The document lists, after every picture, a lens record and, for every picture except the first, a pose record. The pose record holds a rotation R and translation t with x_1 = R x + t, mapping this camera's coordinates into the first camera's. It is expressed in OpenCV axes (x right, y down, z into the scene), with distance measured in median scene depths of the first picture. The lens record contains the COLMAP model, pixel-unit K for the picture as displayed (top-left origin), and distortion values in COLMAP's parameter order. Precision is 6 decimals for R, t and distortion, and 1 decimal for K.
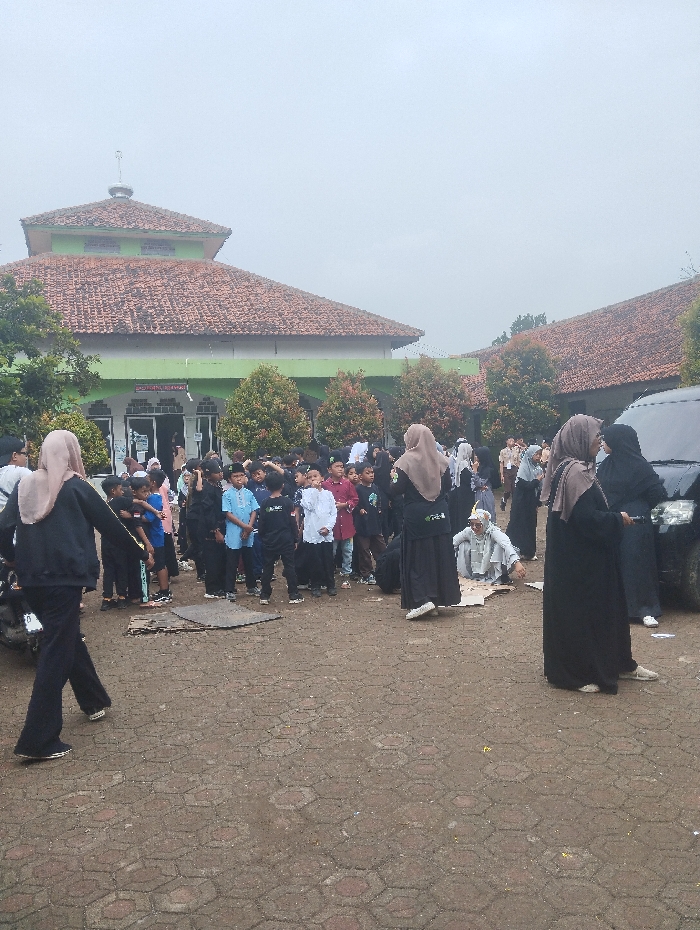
lens RADIAL K [[750.6, 0, 349.5], [0, 750.6, 469.4], [0, 0, 1]] dist [0.085898, -0.166707]
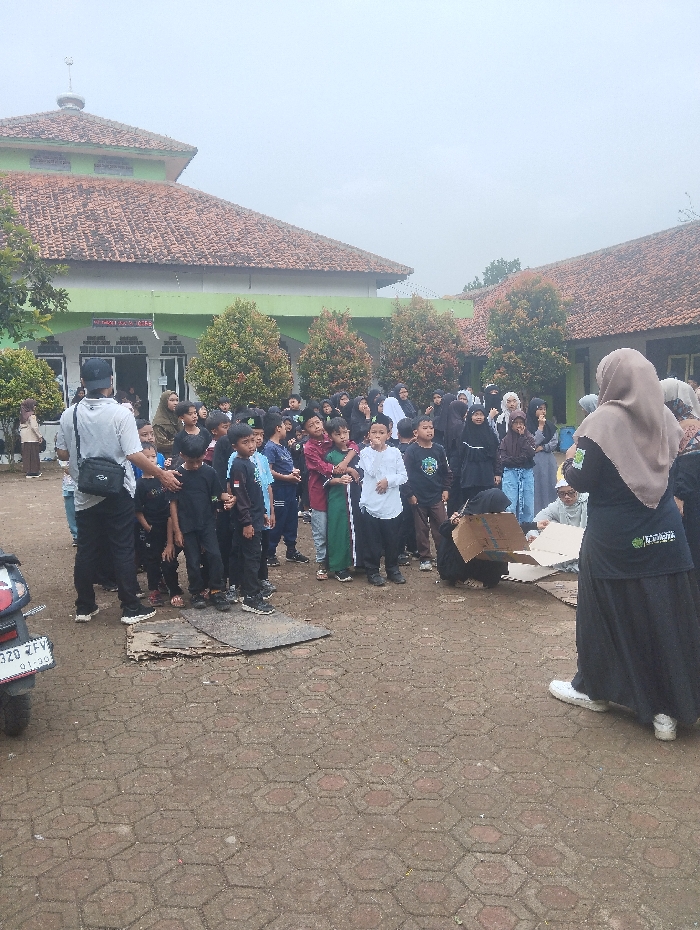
lens RADIAL K [[750.6, 0, 349.5], [0, 750.6, 469.4], [0, 0, 1]] dist [0.085898, -0.166707]
pose [[0.997780, 0.010414, 0.065783, -0.039435], [-0.014822, 0.997651, 0.066878, -0.001307], [-0.064932, -0.067705, 0.995590, 0.088064]]
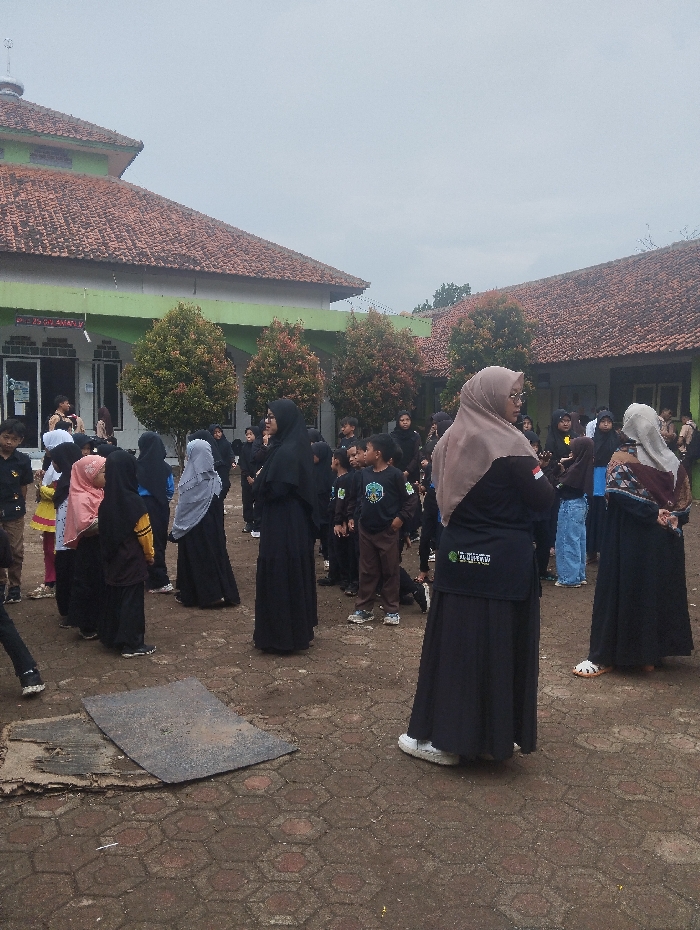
lens RADIAL K [[750.6, 0, 349.5], [0, 750.6, 469.4], [0, 0, 1]] dist [0.085898, -0.166707]
pose [[0.988323, 0.046052, 0.145246, -0.044514], [-0.052133, 0.997904, 0.038339, -0.001300], [-0.143176, -0.045464, 0.988653, 0.150223]]
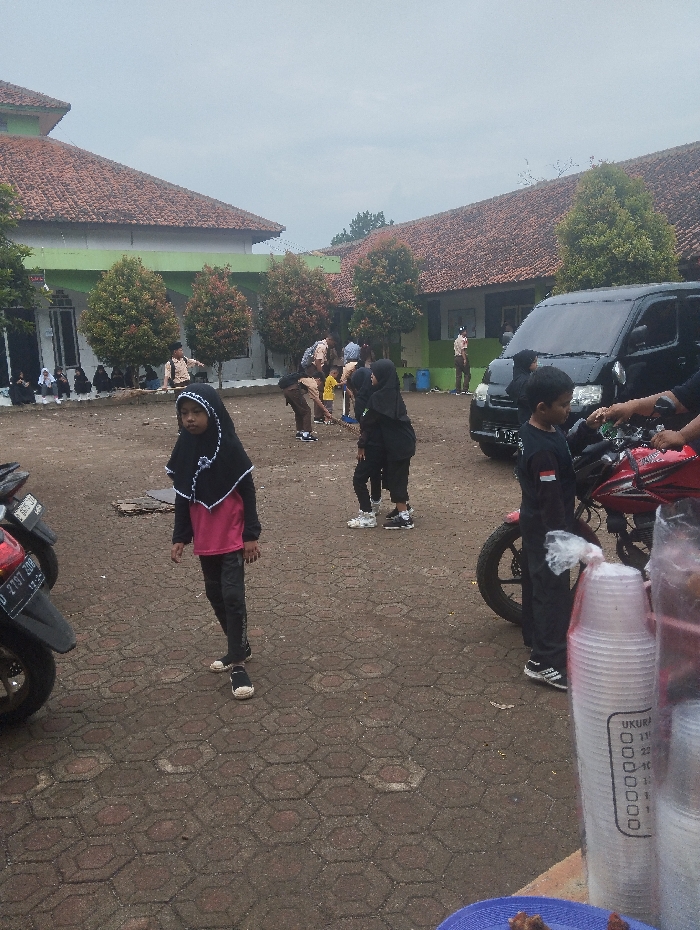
lens RADIAL K [[750.6, 0, 349.5], [0, 750.6, 469.4], [0, 0, 1]] dist [0.085898, -0.166707]
pose [[0.973461, -0.035685, 0.226054, -0.062002], [0.005548, 0.991157, 0.132576, 0.003249], [-0.228786, -0.127804, 0.965051, -0.029688]]
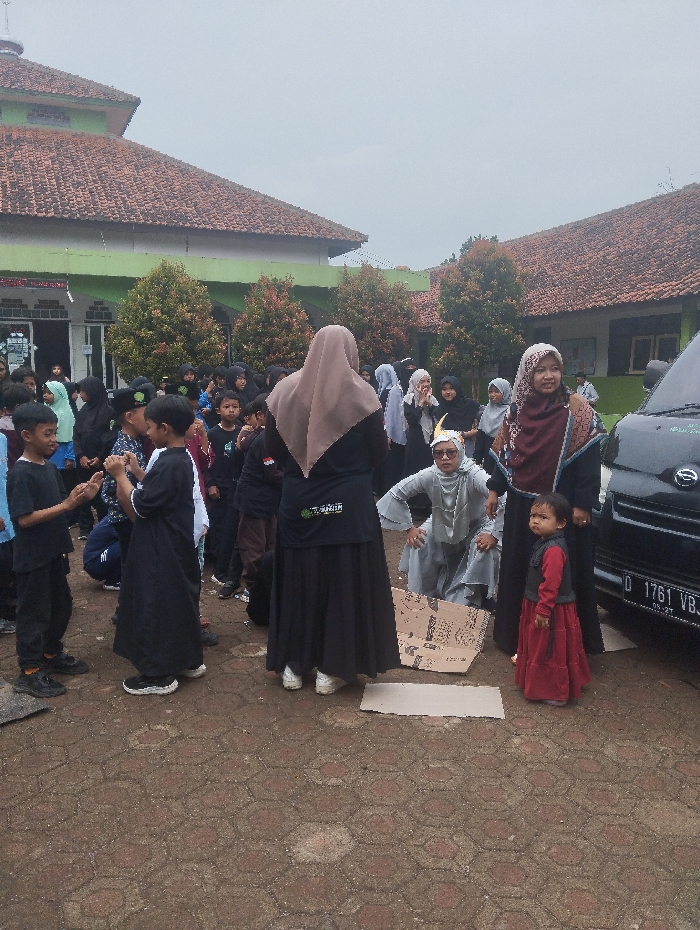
lens RADIAL K [[750.6, 0, 349.5], [0, 750.6, 469.4], [0, 0, 1]] dist [0.085898, -0.166707]
pose [[0.995723, 0.032244, 0.086574, 0.015829], [-0.040348, 0.994796, 0.093558, -0.002350], [-0.083107, -0.096651, 0.991843, 0.154223]]
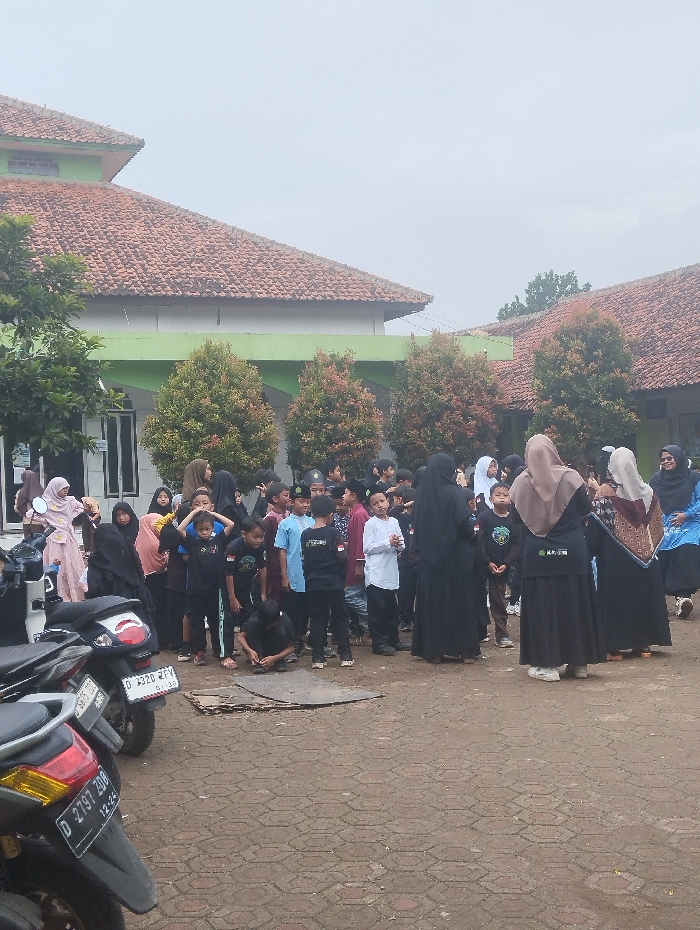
lens RADIAL K [[1139.6, 0, 350.0], [0, 1139.6, 465.0], [0, 0, 1]] dist [0.061400, -0.049222]
pose [[0.996589, 0.007969, 0.082135, -0.068479], [-0.005664, 0.999585, -0.028248, 0.001629], [-0.082326, 0.027686, 0.996221, -0.037247]]
